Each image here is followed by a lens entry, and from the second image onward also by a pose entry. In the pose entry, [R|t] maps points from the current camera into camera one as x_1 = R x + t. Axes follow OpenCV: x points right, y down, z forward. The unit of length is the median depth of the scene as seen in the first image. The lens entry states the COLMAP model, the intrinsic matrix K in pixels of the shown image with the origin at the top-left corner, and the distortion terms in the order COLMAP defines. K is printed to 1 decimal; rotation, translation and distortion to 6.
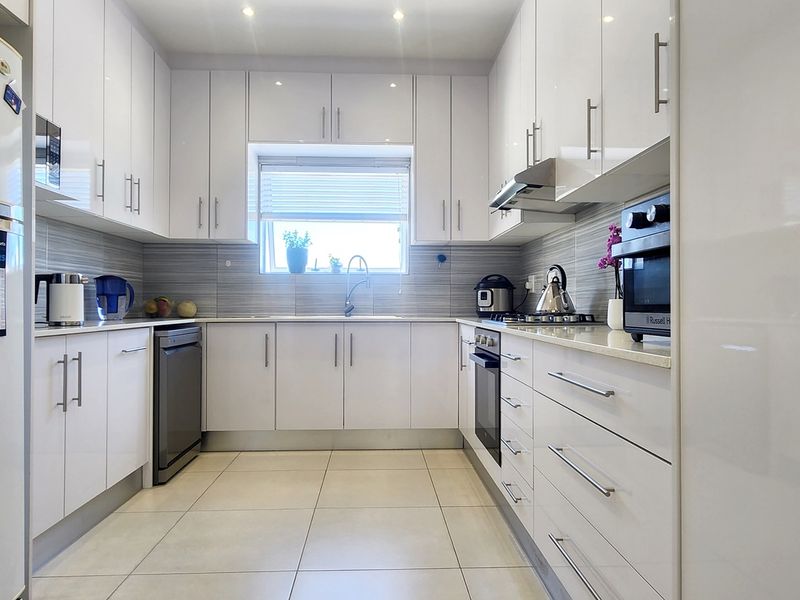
lens RADIAL K [[546.4, 0, 400.0], [0, 546.4, 300.0], [0, 0, 1]] dist [0.006115, 0.001696]
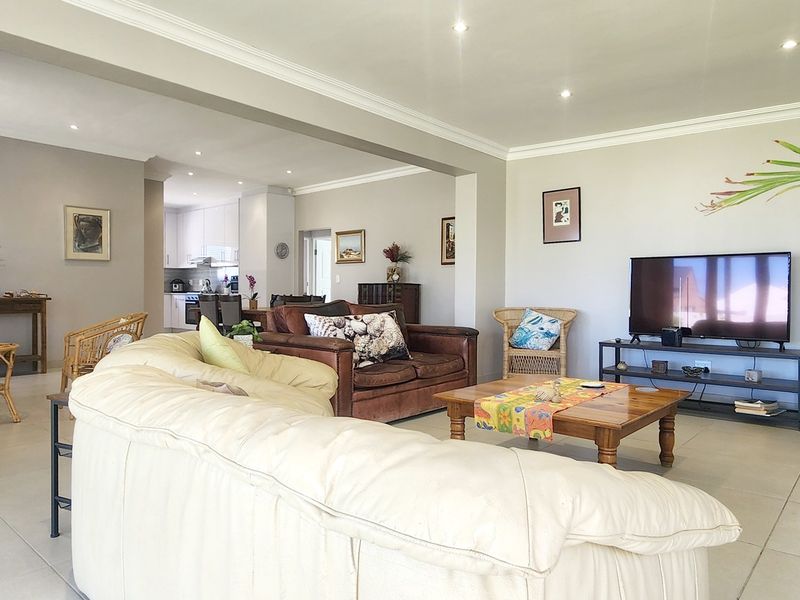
lens RADIAL K [[546.4, 0, 400.0], [0, 546.4, 300.0], [0, 0, 1]] dist [0.006115, 0.001696]
pose [[0.695420, -0.007404, 0.718566, -1.202986], [-0.011003, 0.999720, 0.020950, -0.006913], [-0.718519, -0.022476, 0.695144, -2.093296]]
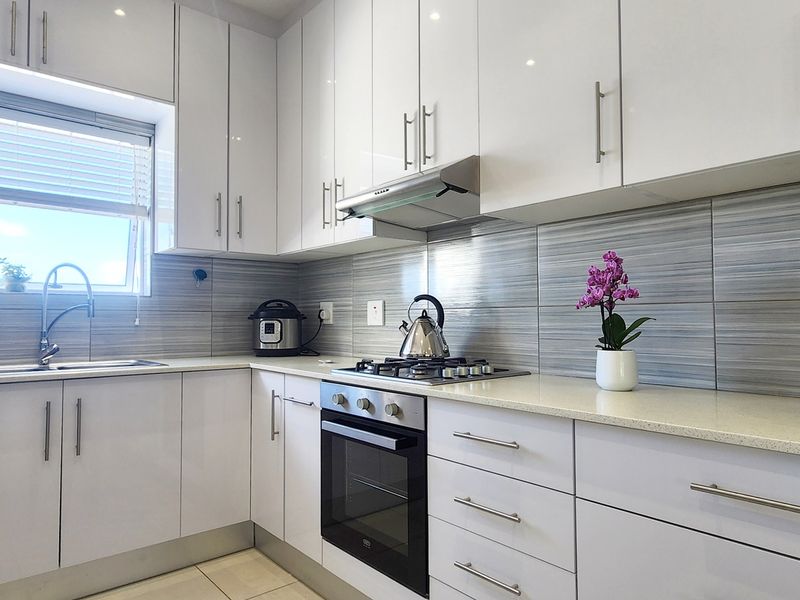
lens RADIAL K [[546.4, 0, 400.0], [0, 546.4, 300.0], [0, 0, 1]] dist [0.006115, 0.001696]
pose [[0.793314, 0.019269, 0.608508, -0.161627], [-0.003084, 0.999613, -0.027633, -0.026456], [-0.608805, 0.020045, 0.793066, 0.301454]]
